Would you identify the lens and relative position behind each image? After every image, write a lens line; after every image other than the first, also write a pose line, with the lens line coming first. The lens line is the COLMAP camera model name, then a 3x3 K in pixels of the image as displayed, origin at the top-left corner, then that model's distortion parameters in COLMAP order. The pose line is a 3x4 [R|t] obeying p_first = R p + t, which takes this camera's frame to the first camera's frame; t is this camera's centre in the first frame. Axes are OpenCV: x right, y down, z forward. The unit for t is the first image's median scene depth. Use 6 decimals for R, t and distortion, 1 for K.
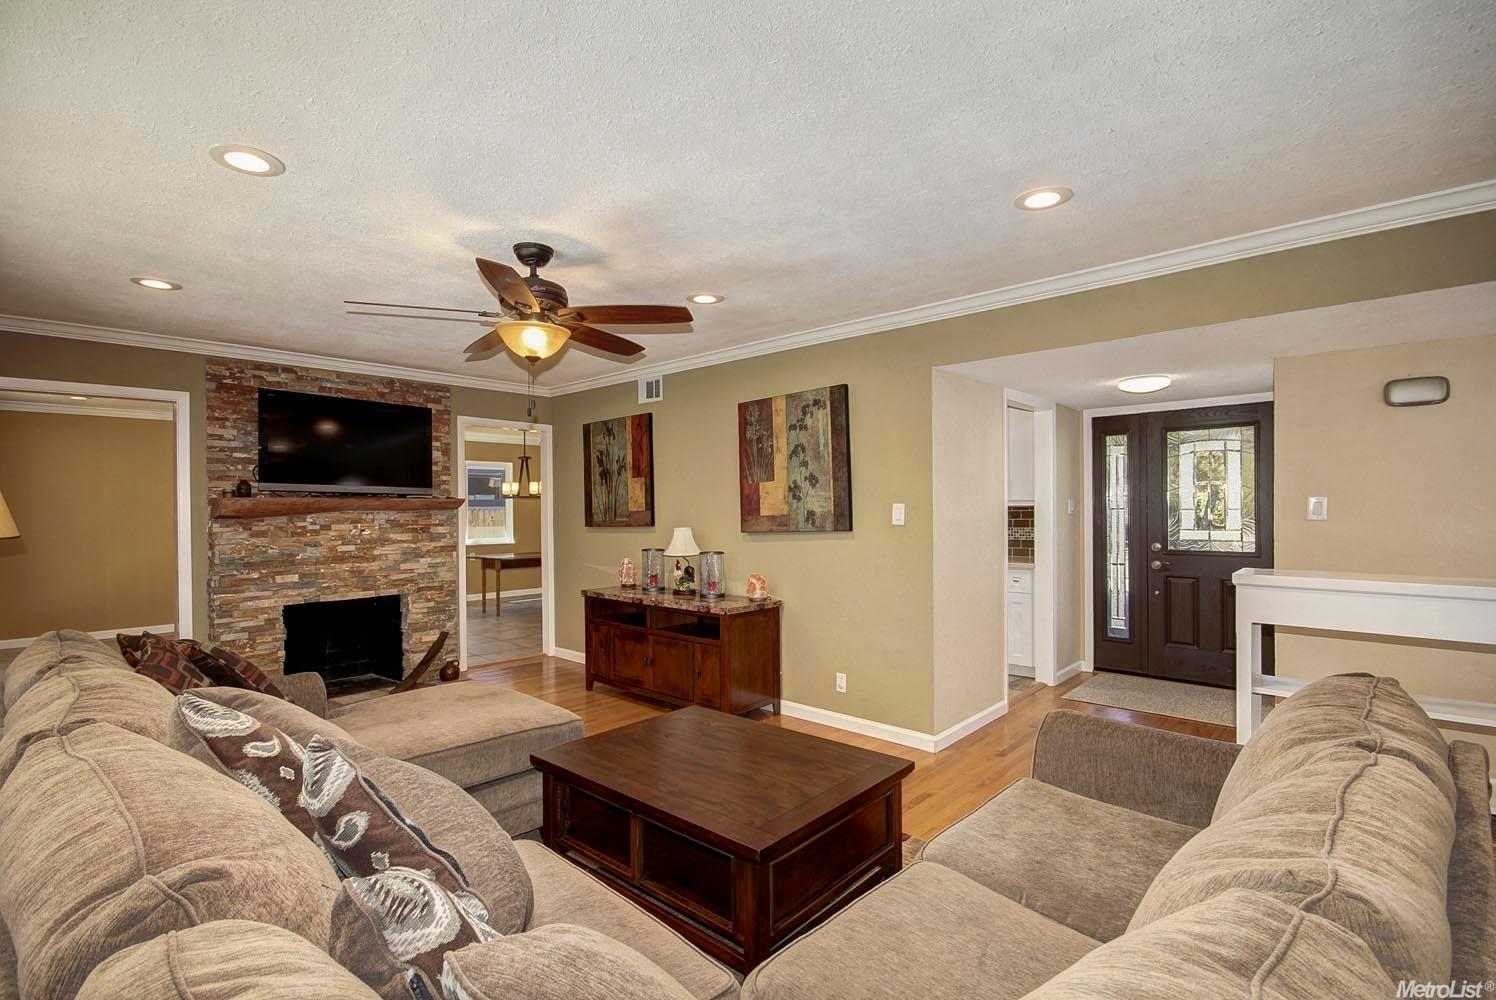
lens RADIAL K [[700.4, 0, 750.5], [0, 700.4, 507.4], [0, 0, 1]] dist [-0.006738, -0.000784]
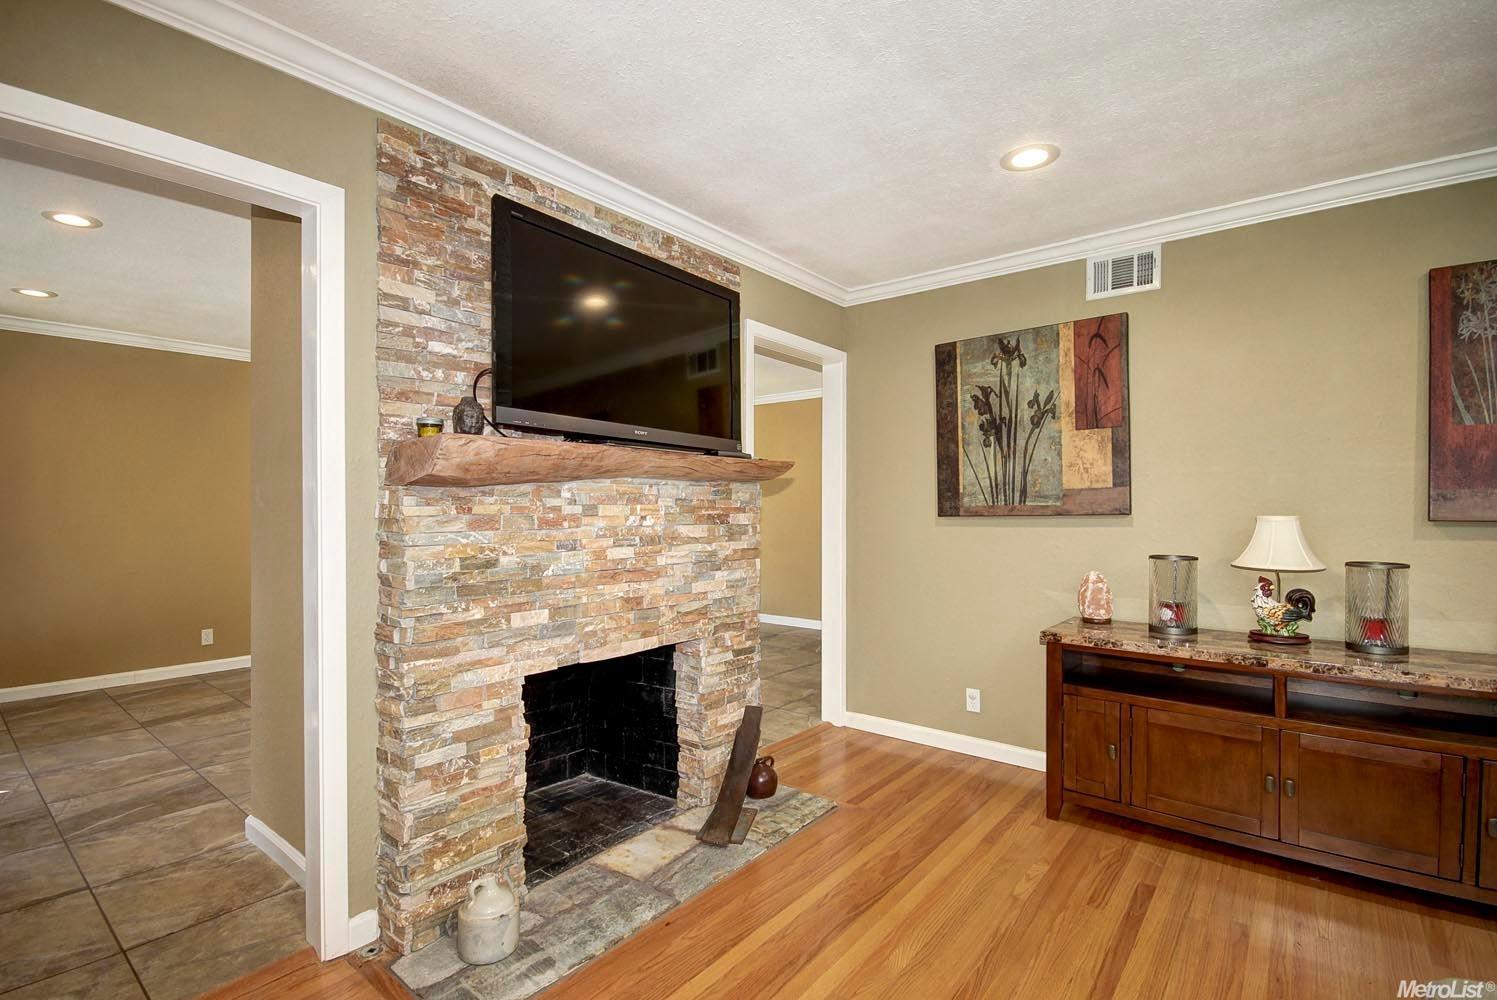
lens RADIAL K [[700.9, 0, 744.3], [0, 700.9, 503.9], [0, 0, 1]] dist [-0.006738, -0.000784]
pose [[0.998359, 0.007873, 0.056726, -0.500290], [-0.007601, 0.999959, -0.005010, 0.024199], [-0.056763, 0.004571, 0.998377, 0.477026]]
